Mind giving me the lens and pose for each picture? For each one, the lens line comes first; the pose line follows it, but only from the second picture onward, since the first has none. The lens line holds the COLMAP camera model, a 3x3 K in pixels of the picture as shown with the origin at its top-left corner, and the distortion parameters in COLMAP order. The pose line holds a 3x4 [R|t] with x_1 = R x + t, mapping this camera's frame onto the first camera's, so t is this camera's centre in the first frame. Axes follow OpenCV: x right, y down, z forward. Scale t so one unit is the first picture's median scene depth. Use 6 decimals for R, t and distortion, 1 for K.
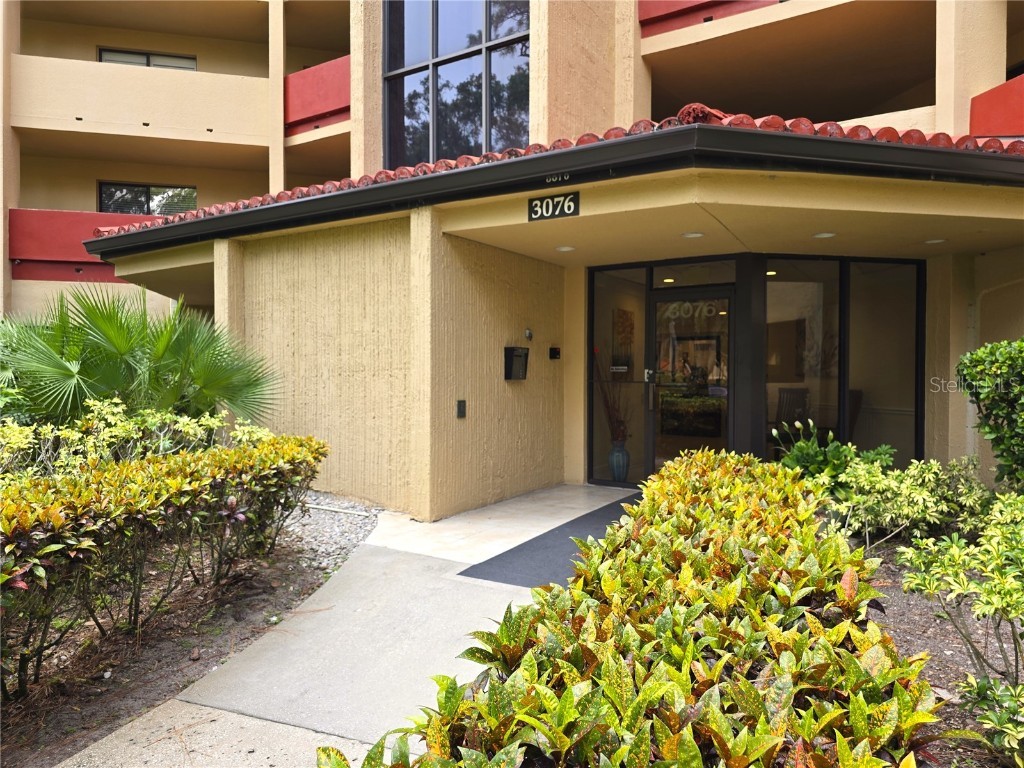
lens RADIAL K [[690.0, 0, 516.0], [0, 690.0, 391.5], [0, 0, 1]] dist [-0.008122, -0.001031]
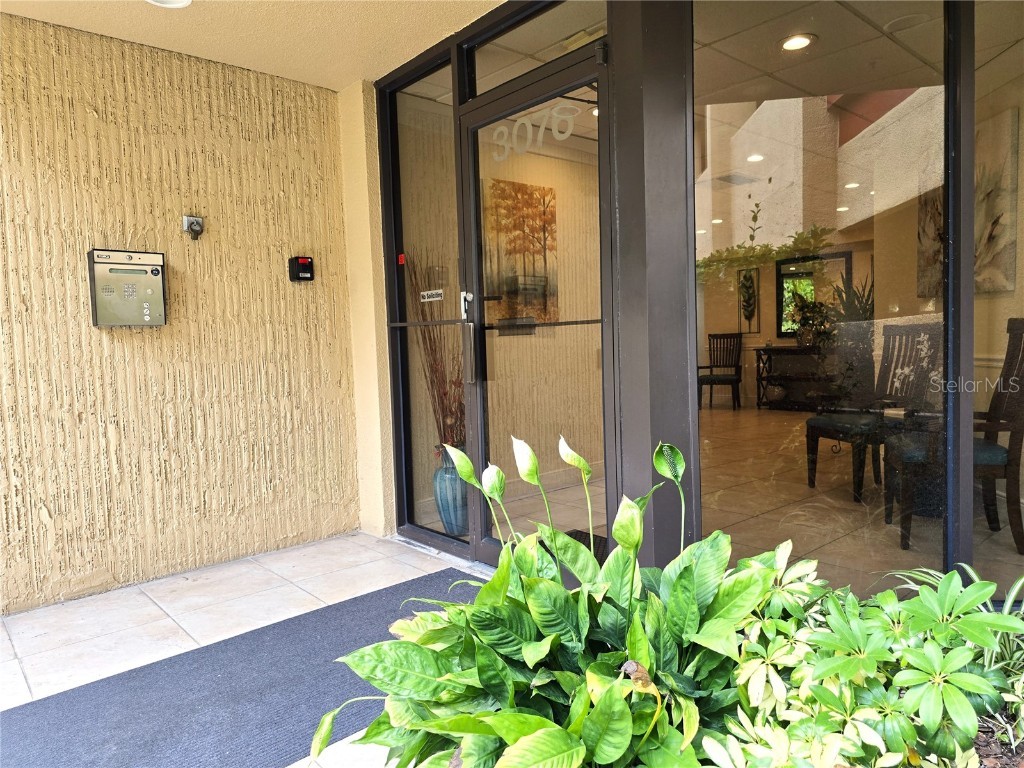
lens RADIAL K [[690.0, 0, 513.2], [0, 690.0, 385.8], [0, 0, 1]] dist [-0.008122, -0.001031]
pose [[0.961621, -0.020852, -0.273587, 0.324380], [0.034417, 0.998400, 0.044874, 0.008661], [0.272214, -0.052568, 0.960800, 0.564272]]
